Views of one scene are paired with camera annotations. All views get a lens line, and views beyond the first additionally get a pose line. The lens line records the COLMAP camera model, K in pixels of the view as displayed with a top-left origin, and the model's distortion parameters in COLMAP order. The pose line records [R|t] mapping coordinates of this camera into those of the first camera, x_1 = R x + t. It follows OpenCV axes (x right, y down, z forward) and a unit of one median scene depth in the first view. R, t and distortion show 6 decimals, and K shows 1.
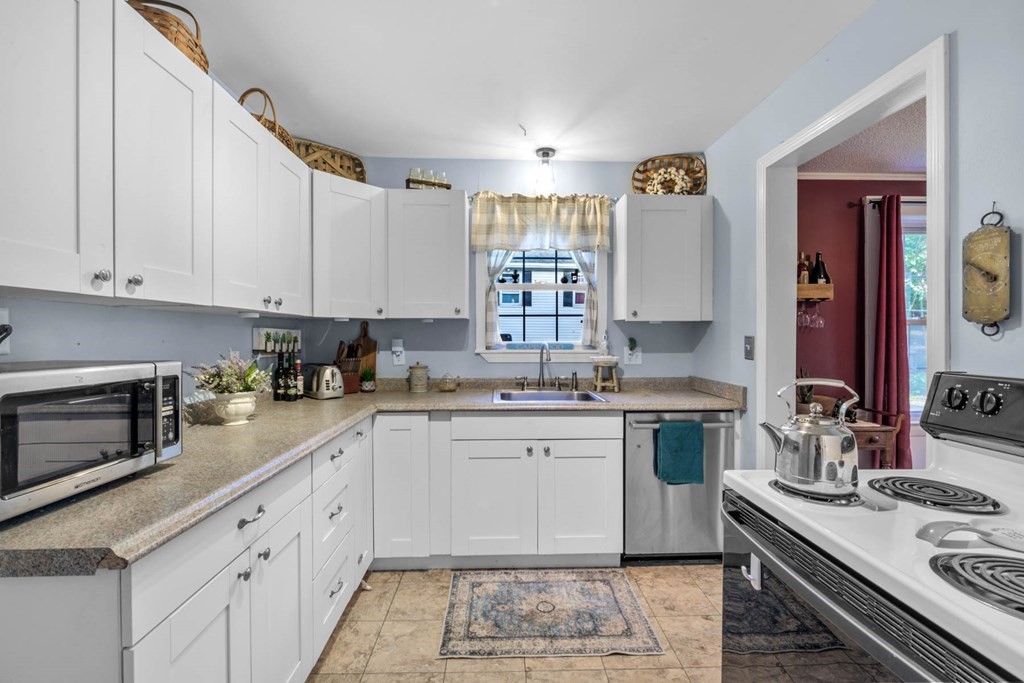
lens RADIAL K [[442.9, 0, 515.0], [0, 442.9, 336.2], [0, 0, 1]] dist [0.000923, 0.000089]
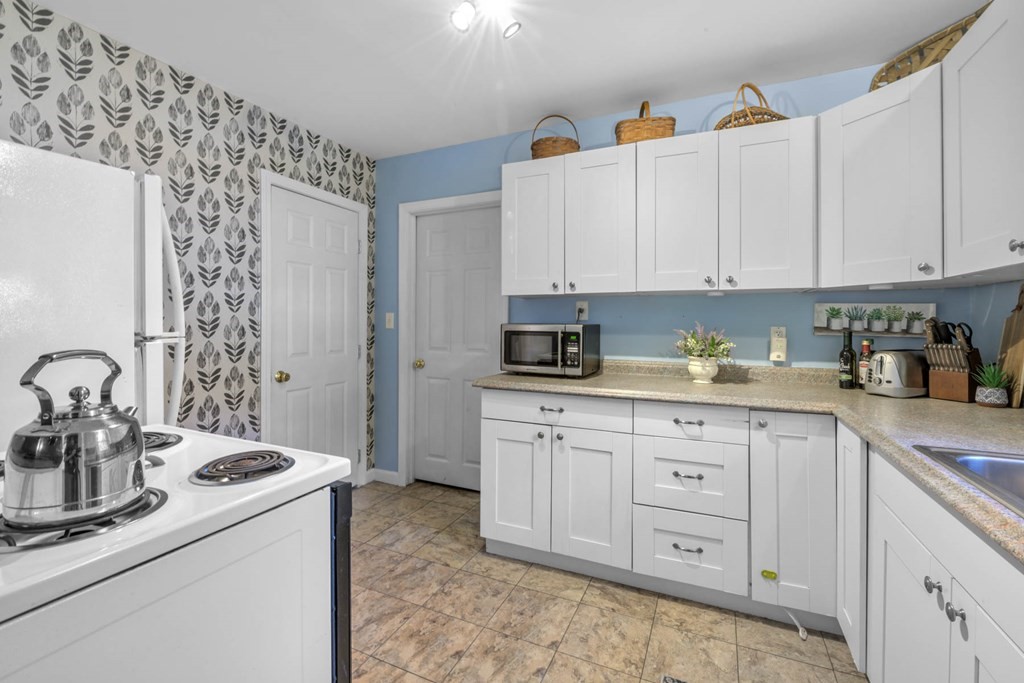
lens RADIAL K [[454.1, 0, 517.6], [0, 454.1, 314.1], [0, 0, 1]] dist [-0.001159, -0.000276]
pose [[-0.448229, -0.015851, -0.893778, 0.754818], [-0.004503, 0.999870, -0.015474, 0.028970], [0.893907, -0.002911, -0.448242, 1.131678]]
